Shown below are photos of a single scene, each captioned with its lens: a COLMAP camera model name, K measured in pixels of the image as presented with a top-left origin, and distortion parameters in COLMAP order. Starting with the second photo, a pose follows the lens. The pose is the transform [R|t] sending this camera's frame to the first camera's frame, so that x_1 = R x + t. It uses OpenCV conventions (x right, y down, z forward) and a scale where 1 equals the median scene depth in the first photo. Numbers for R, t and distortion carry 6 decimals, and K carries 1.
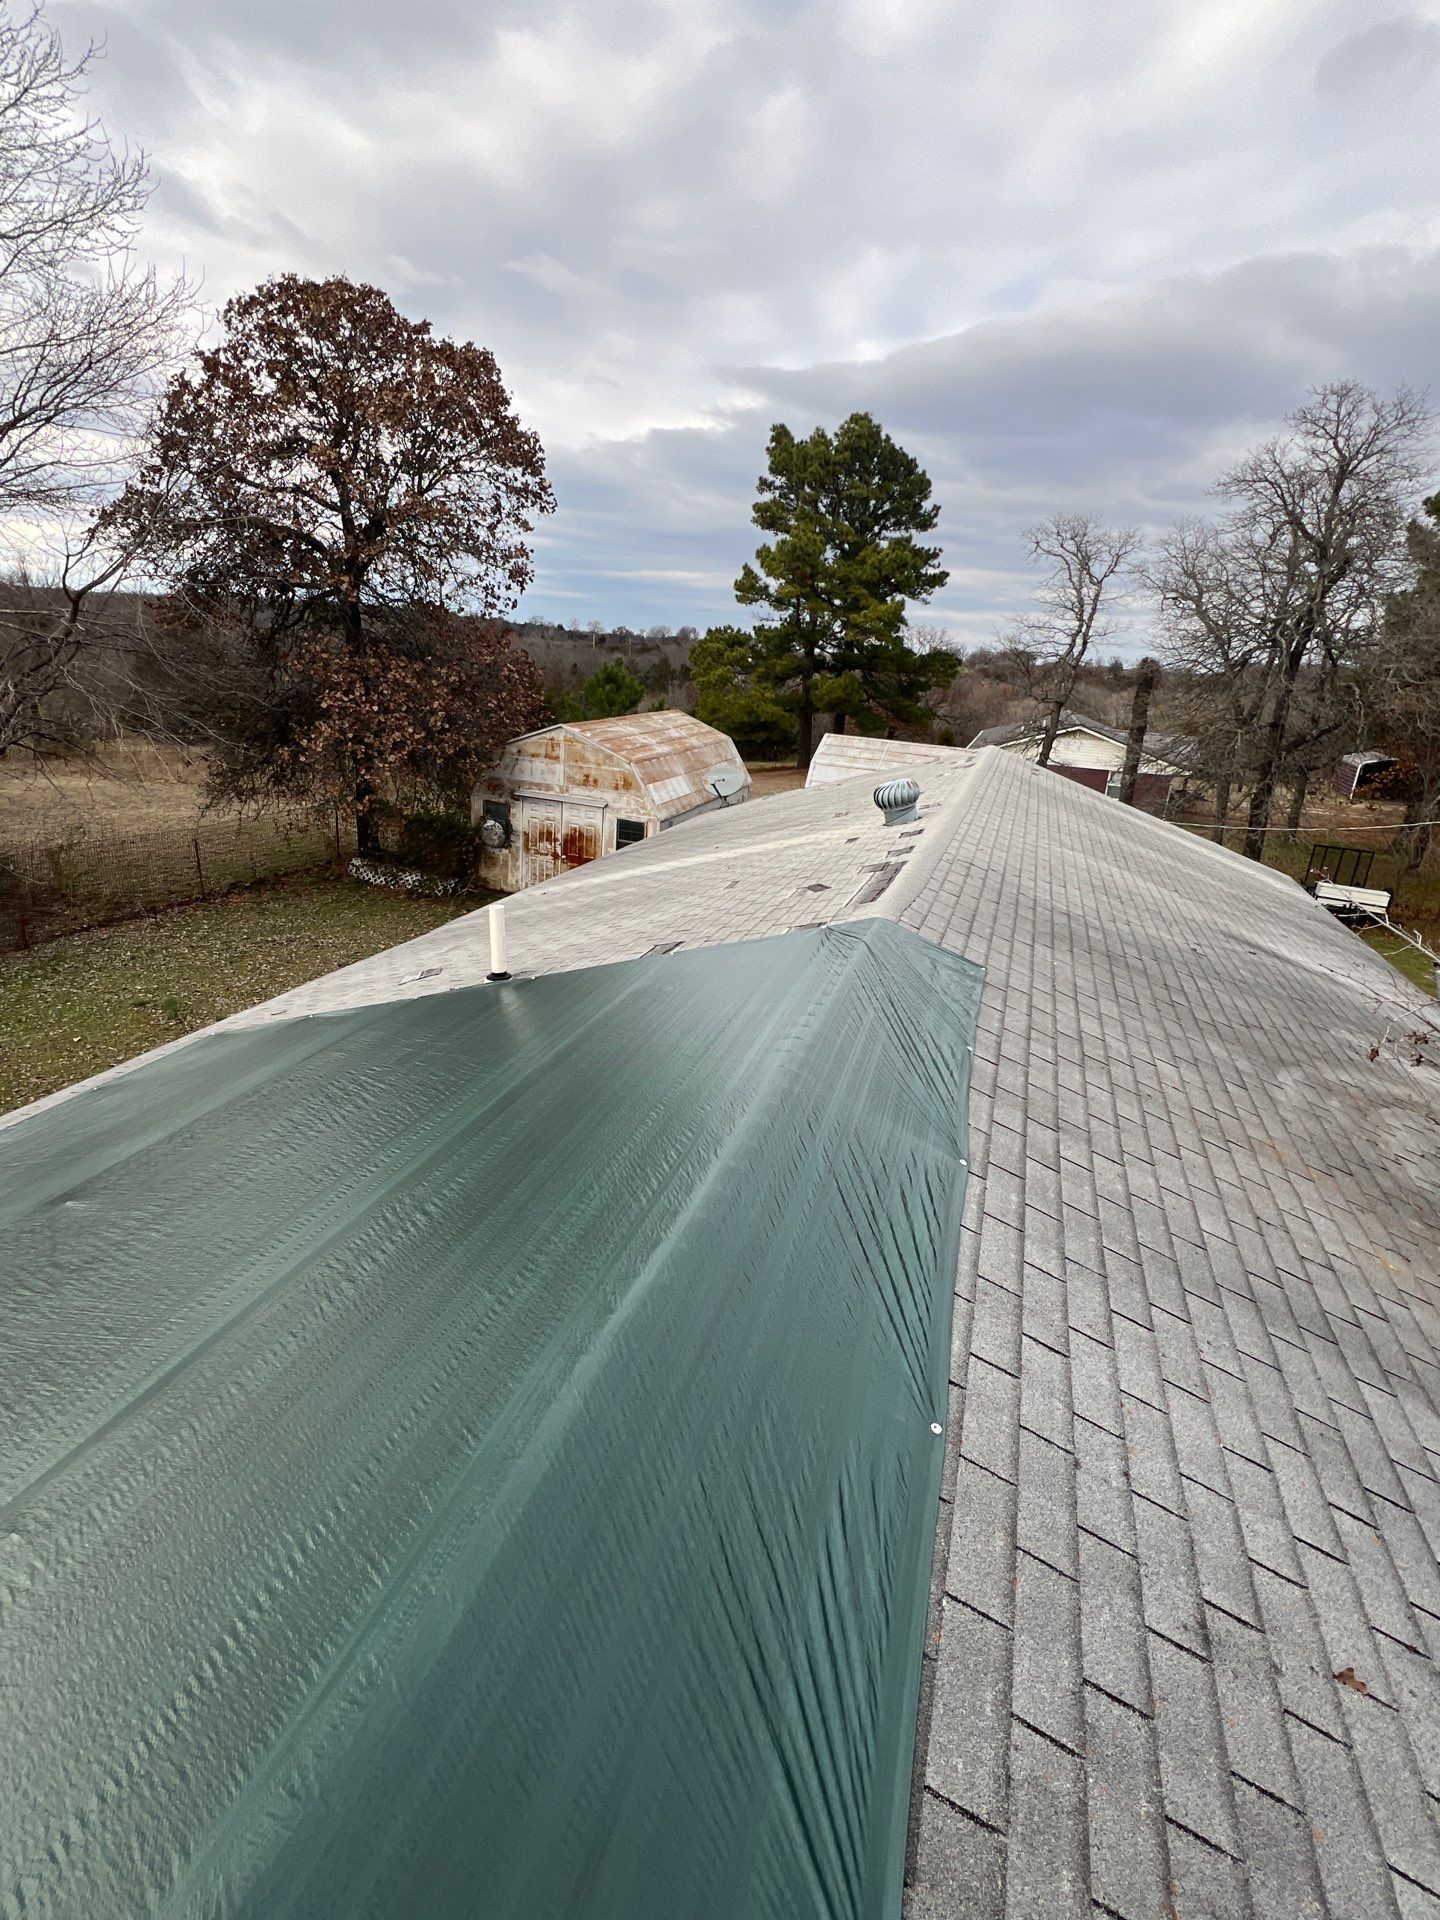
lens RADIAL K [[913.2, 0, 712.8], [0, 913.2, 953.0], [0, 0, 1]] dist [-0.004699, 0.000013]
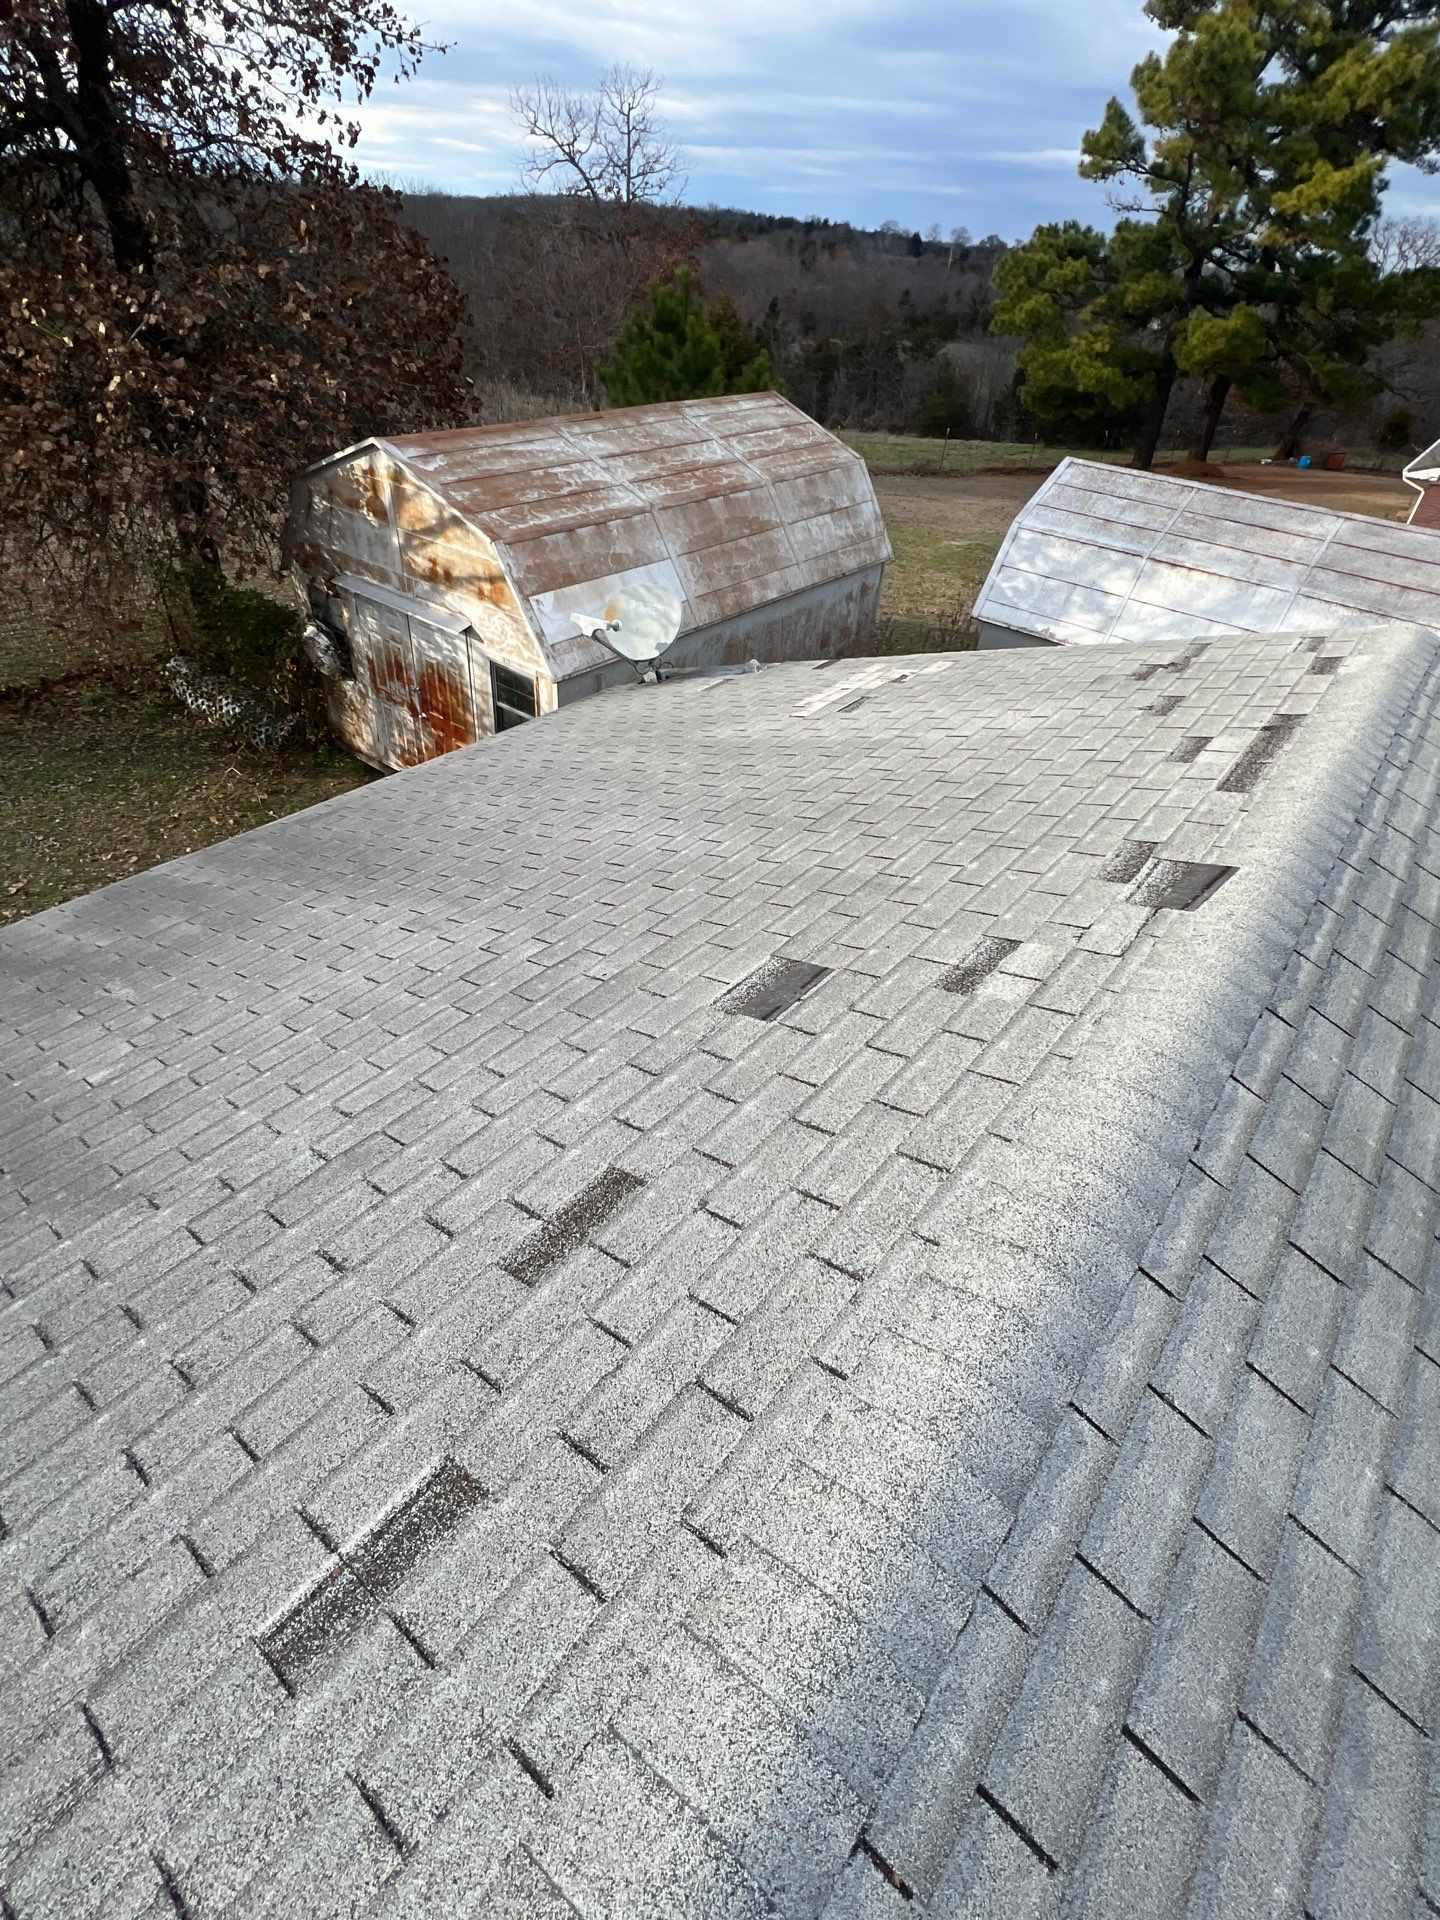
lens RADIAL K [[913.2, 0, 712.8], [0, 913.2, 953.0], [0, 0, 1]] dist [-0.004699, 0.000013]
pose [[0.942177, 0.200389, -0.268602, 0.063459], [-0.104751, 0.937461, 0.331954, -0.065245], [0.318324, -0.284623, 0.904245, 0.206186]]
